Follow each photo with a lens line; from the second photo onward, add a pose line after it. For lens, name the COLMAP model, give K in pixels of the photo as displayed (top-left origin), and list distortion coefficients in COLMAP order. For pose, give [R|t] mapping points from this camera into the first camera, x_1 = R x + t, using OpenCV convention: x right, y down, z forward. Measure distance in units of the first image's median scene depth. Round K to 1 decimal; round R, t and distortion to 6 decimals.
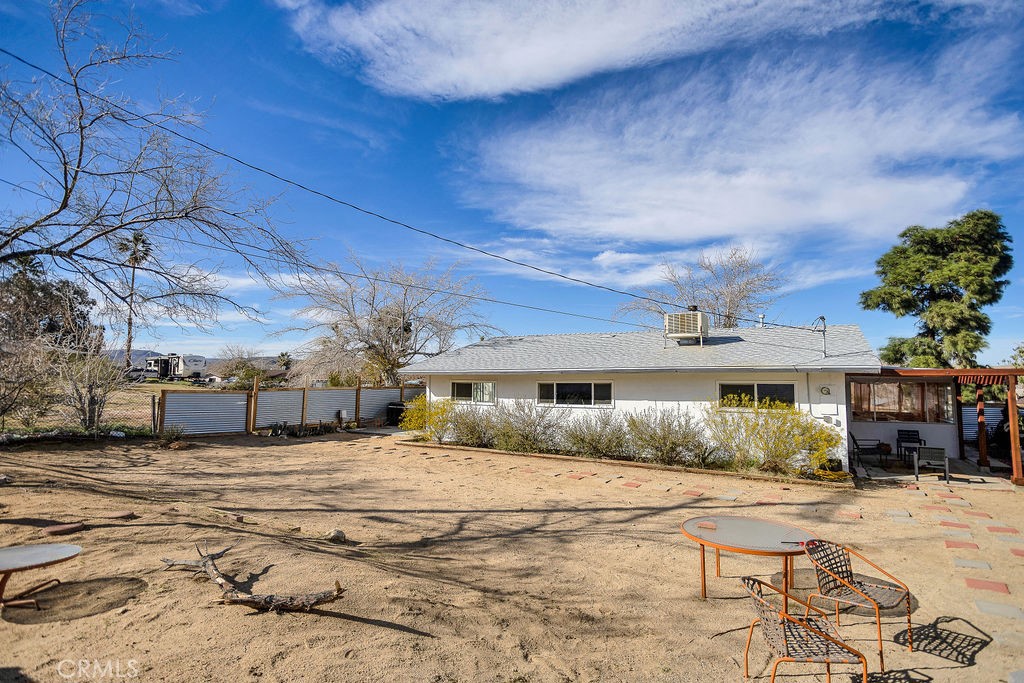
lens RADIAL K [[537.9, 0, 526.0], [0, 537.9, 345.7], [0, 0, 1]] dist [-0.060528, 0.045337]
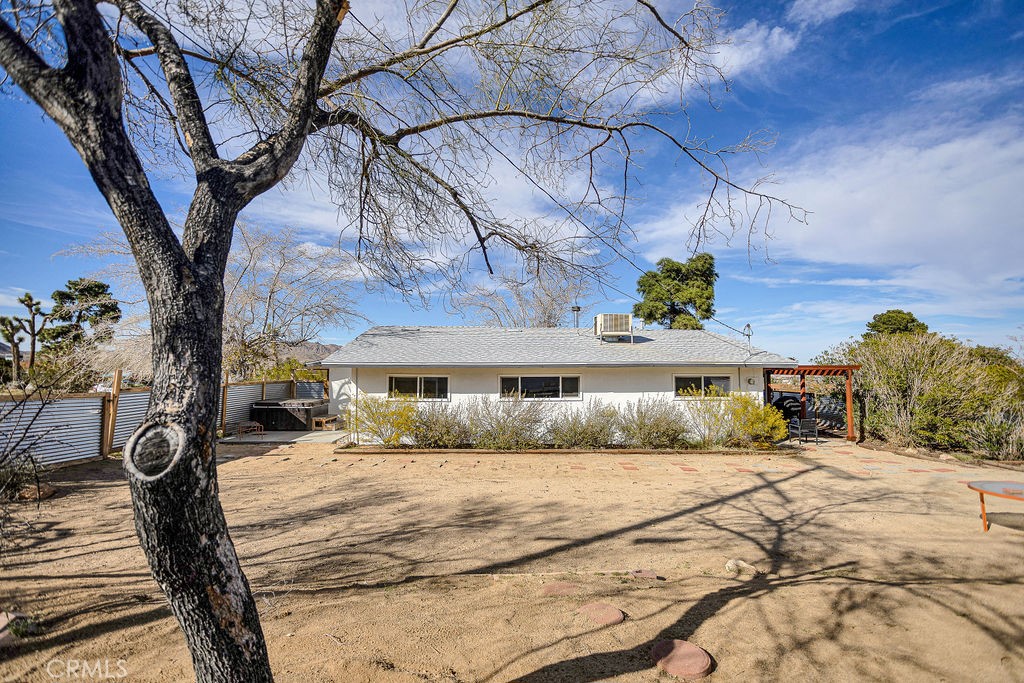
lens RADIAL K [[504.8, 0, 516.5], [0, 504.8, 340.3], [0, 0, 1]] dist [-0.051105, 0.033866]
pose [[0.834268, 0.033083, 0.550366, -0.451969], [-0.032935, 0.999406, -0.010151, 0.011920], [-0.550375, -0.009658, 0.834862, 0.232219]]
